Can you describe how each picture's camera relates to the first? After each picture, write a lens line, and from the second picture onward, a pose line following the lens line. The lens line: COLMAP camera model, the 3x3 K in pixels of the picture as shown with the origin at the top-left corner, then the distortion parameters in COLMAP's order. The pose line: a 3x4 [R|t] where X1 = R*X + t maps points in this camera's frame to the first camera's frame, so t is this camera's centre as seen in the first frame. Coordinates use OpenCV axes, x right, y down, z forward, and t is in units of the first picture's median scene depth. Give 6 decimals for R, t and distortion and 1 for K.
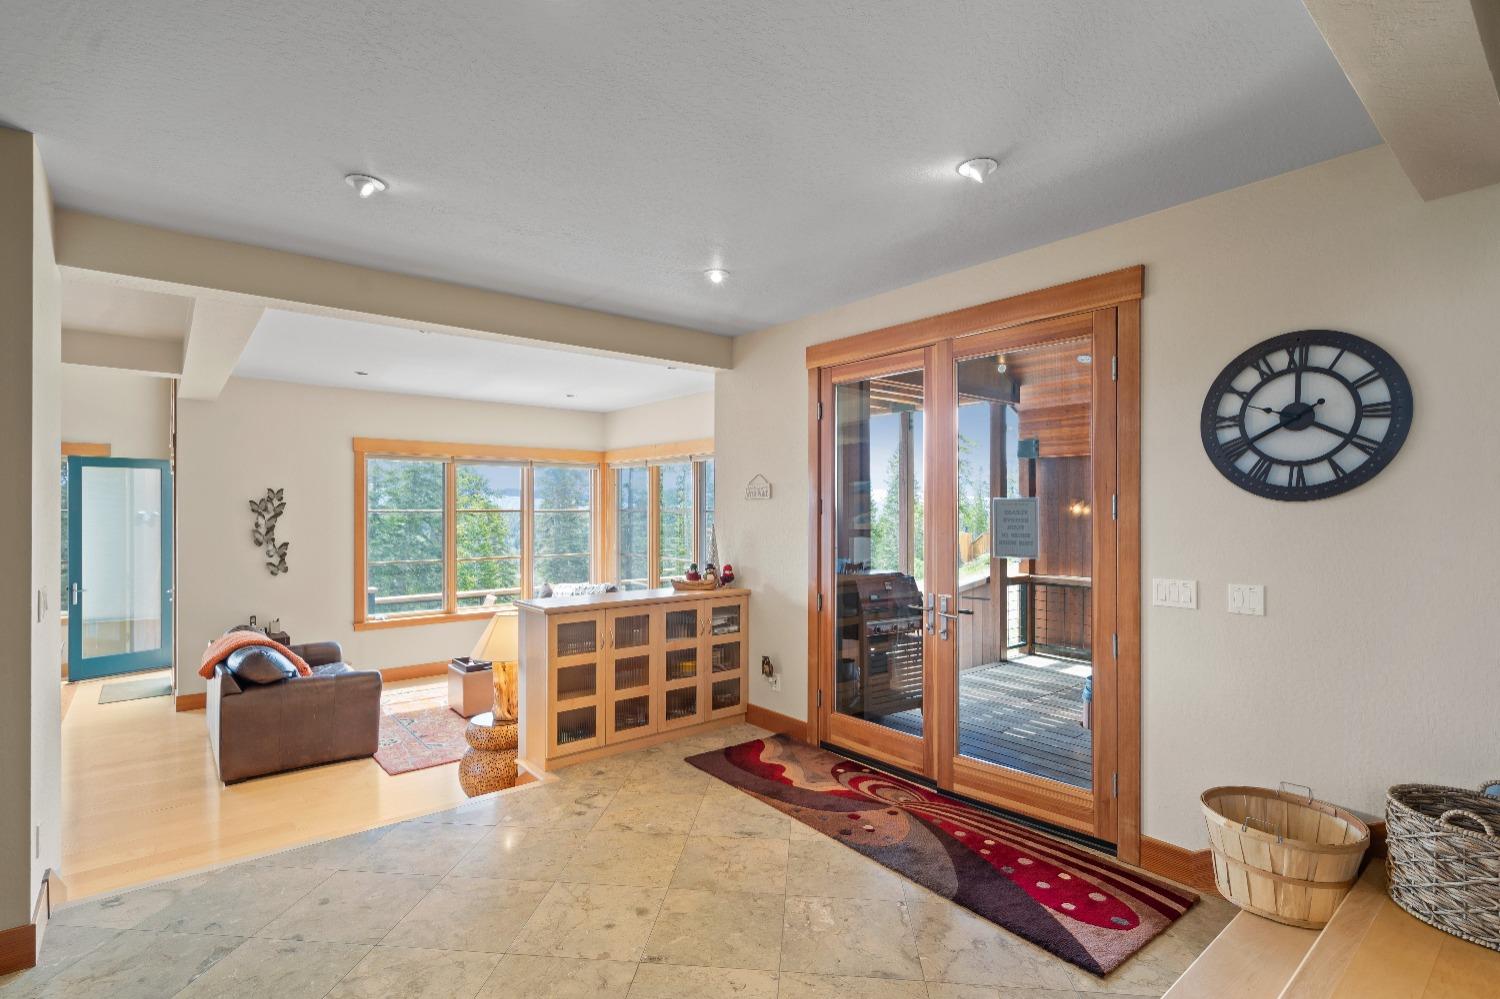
lens RADIAL K [[714.5, 0, 749.4], [0, 714.5, 514.1], [0, 0, 1]] dist [-0.000491, 0.000252]
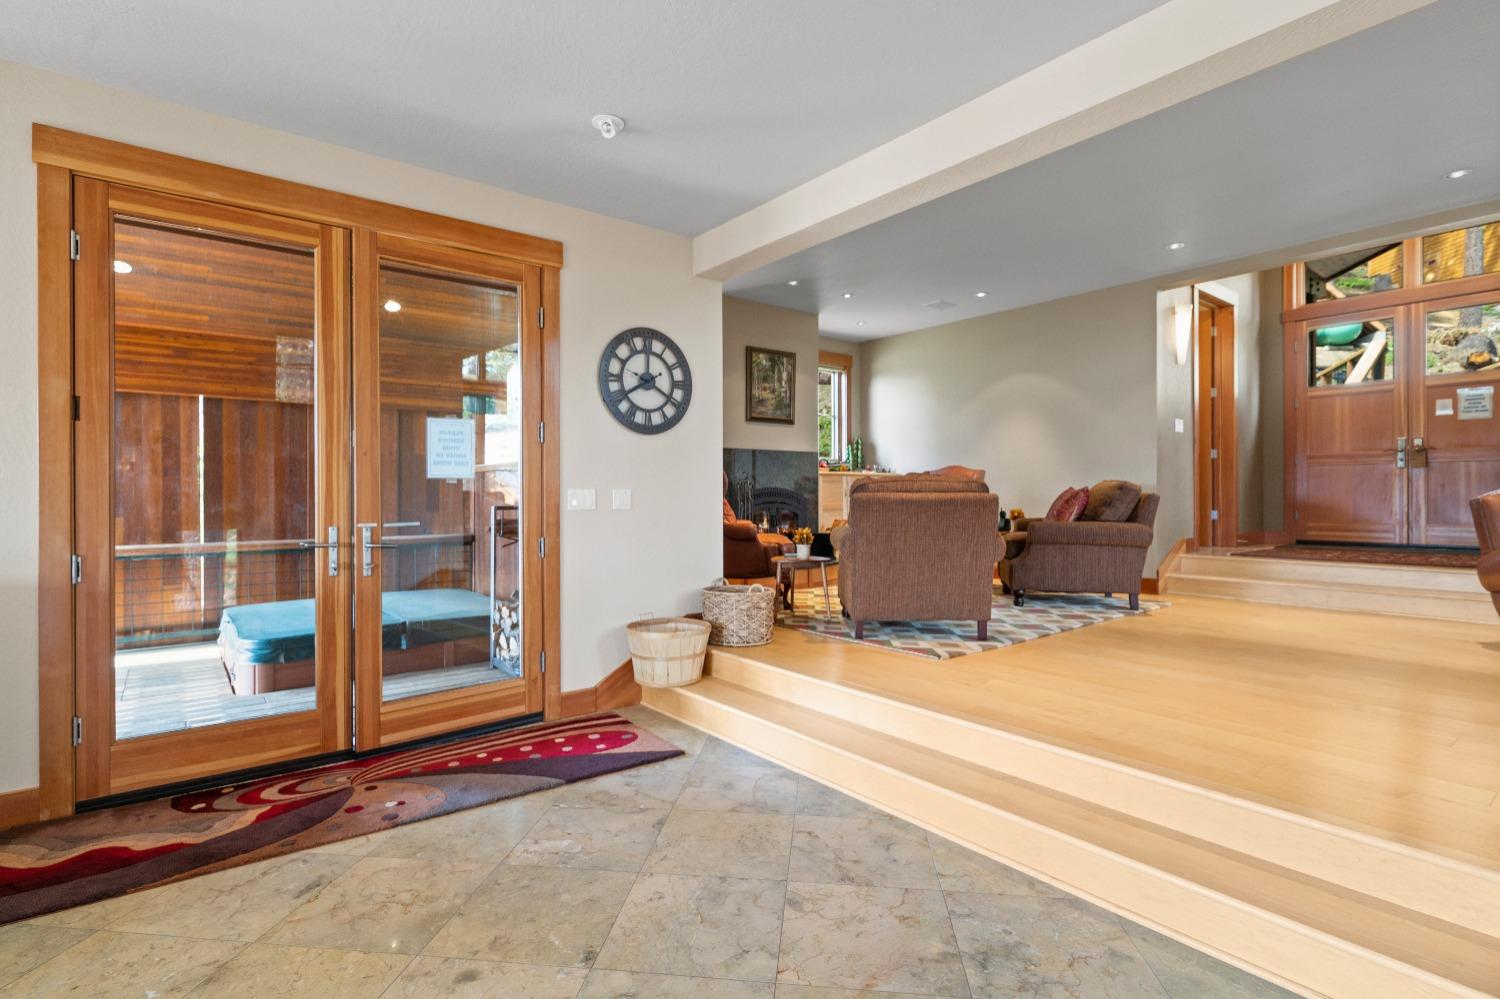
lens RADIAL K [[720.3, 0, 735.5], [0, 720.3, 500.7], [0, 0, 1]] dist [0.001801, 0.000638]
pose [[0.032596, -0.007307, 0.999442, -0.473643], [0.013019, 0.999892, 0.006886, 0.068849], [-0.999384, 0.012788, 0.032688, 0.428511]]
